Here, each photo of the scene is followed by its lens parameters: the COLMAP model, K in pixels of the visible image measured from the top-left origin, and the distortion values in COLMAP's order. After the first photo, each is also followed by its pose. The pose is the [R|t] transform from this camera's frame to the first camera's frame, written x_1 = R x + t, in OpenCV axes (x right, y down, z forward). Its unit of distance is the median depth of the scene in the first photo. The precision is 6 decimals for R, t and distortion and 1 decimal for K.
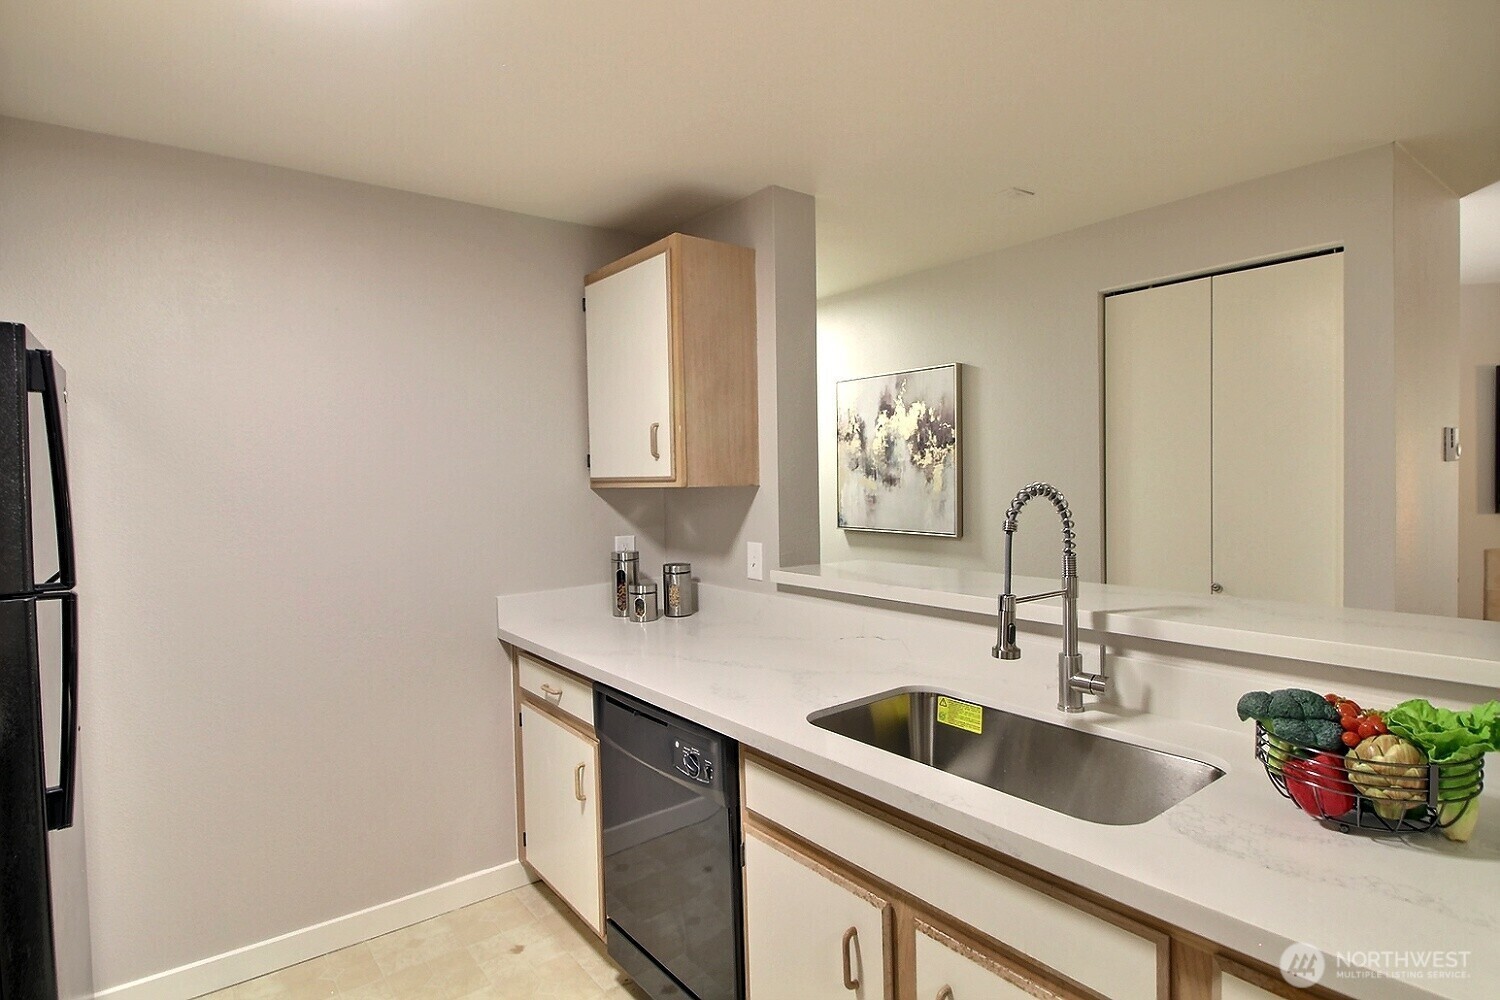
lens RADIAL K [[798.4, 0, 750.0], [0, 798.4, 500.0], [0, 0, 1]] dist [0.016688, -0.019235]
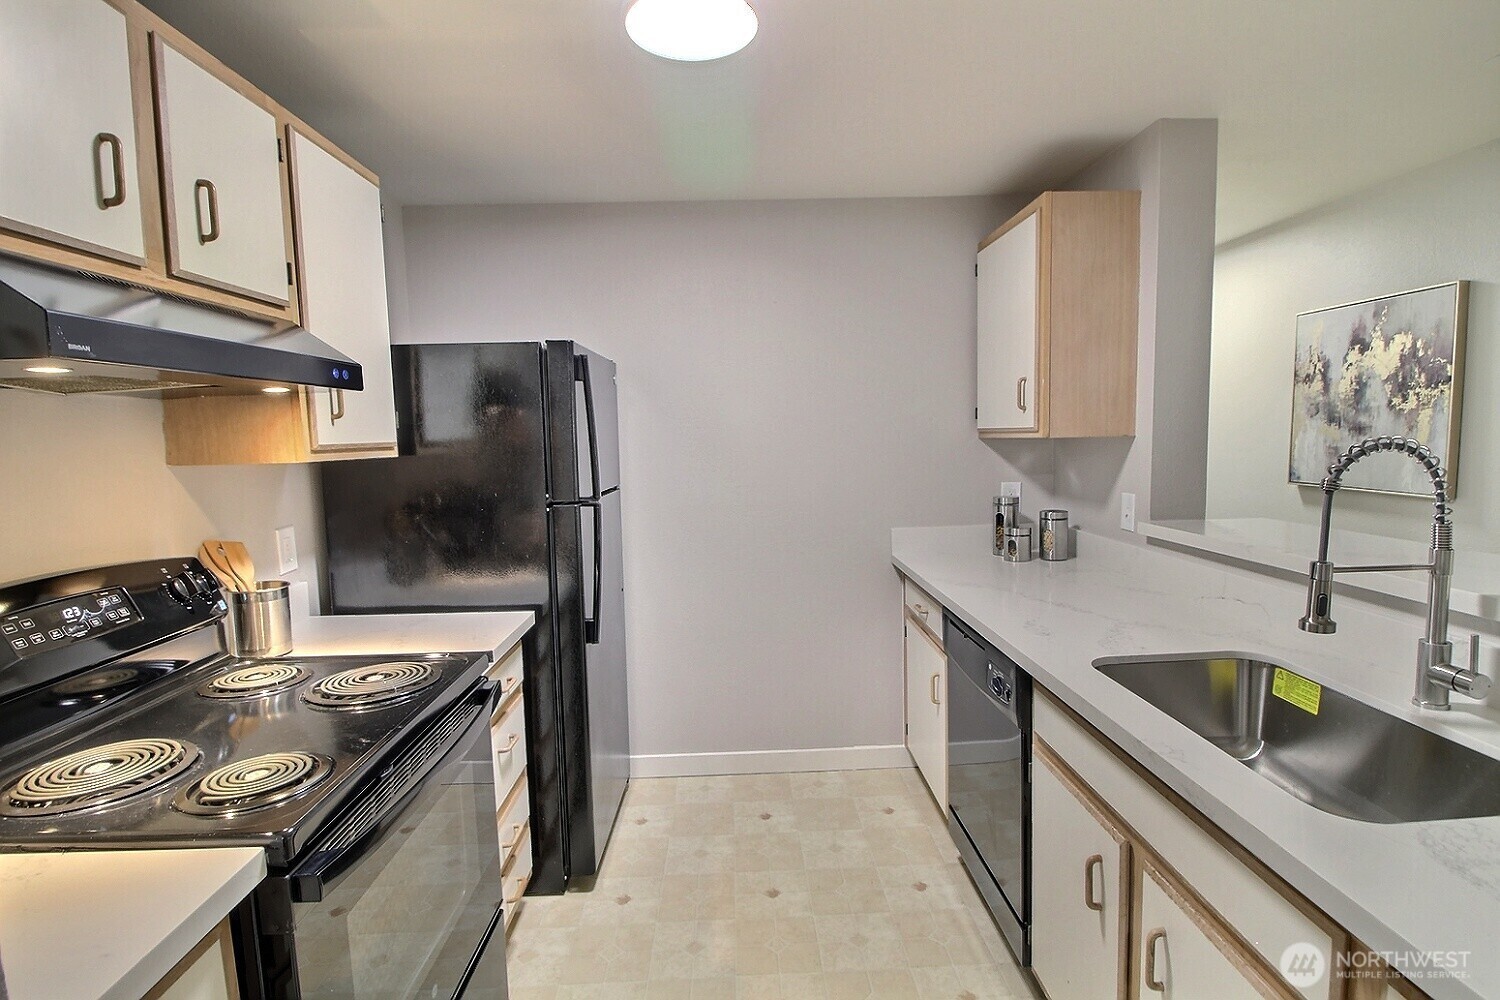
lens RADIAL K [[736.3, 0, 746.1], [0, 736.3, 503.5], [0, 0, 1]] dist [-0.001820, -0.001477]
pose [[0.808262, 0.053895, -0.586352, 0.158310], [-0.008396, 0.996756, 0.080045, -0.003716], [0.588764, -0.059775, 0.806092, -0.019995]]
